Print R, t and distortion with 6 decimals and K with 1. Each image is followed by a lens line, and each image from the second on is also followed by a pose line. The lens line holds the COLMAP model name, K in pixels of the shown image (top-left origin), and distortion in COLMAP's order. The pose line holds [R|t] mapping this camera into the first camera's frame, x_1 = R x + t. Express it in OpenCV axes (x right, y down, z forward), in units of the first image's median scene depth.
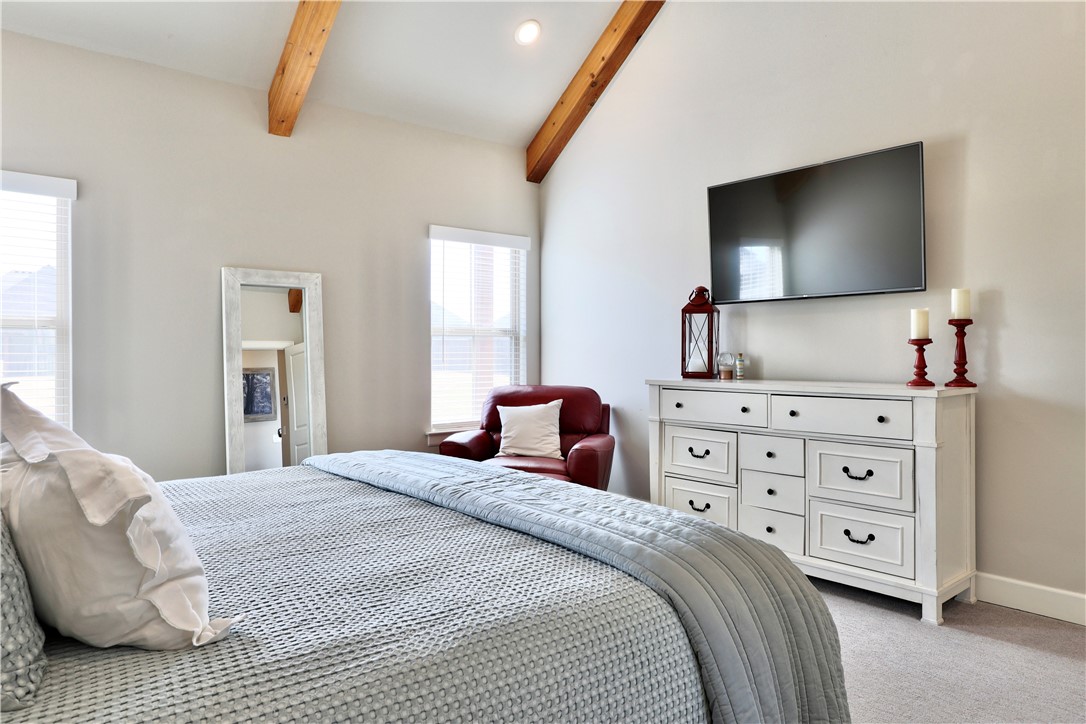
lens RADIAL K [[734.8, 0, 545.2], [0, 734.8, 359.8], [0, 0, 1]] dist [-0.009095, -0.002118]
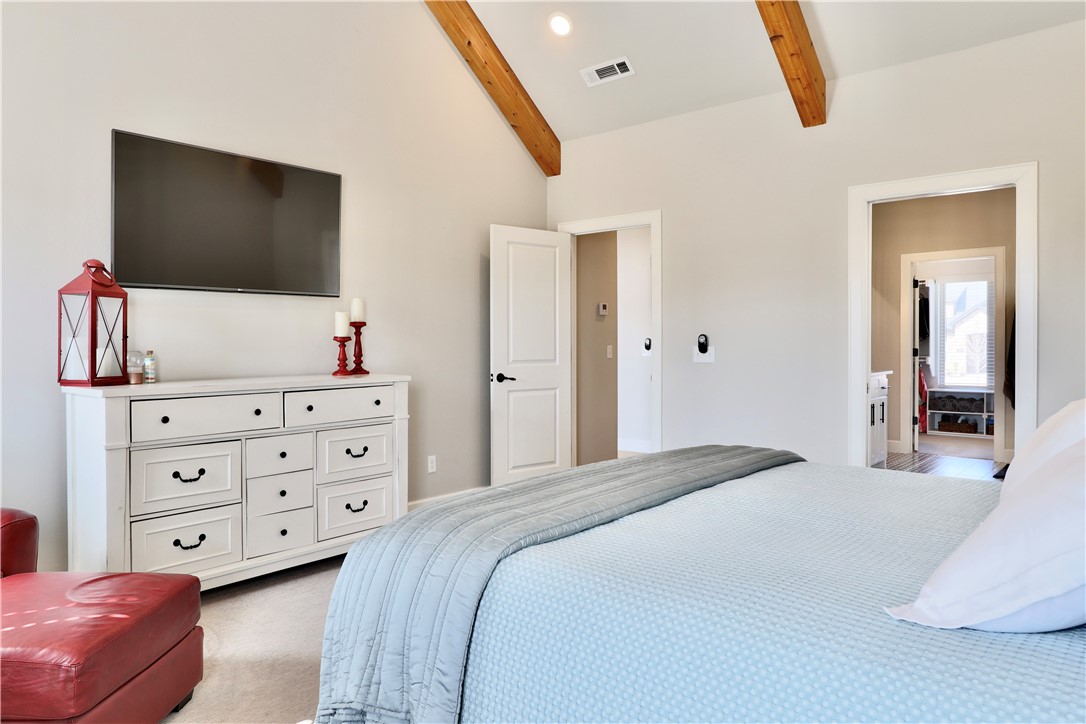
lens RADIAL K [[734.8, 0, 543.4], [0, 734.8, 352.4], [0, 0, 1]] dist [-0.009095, -0.002118]
pose [[-0.164642, -0.006598, 0.986331, -0.688334], [0.021123, 0.999725, 0.010213, -0.007205], [-0.986127, 0.022515, -0.164457, 0.809060]]
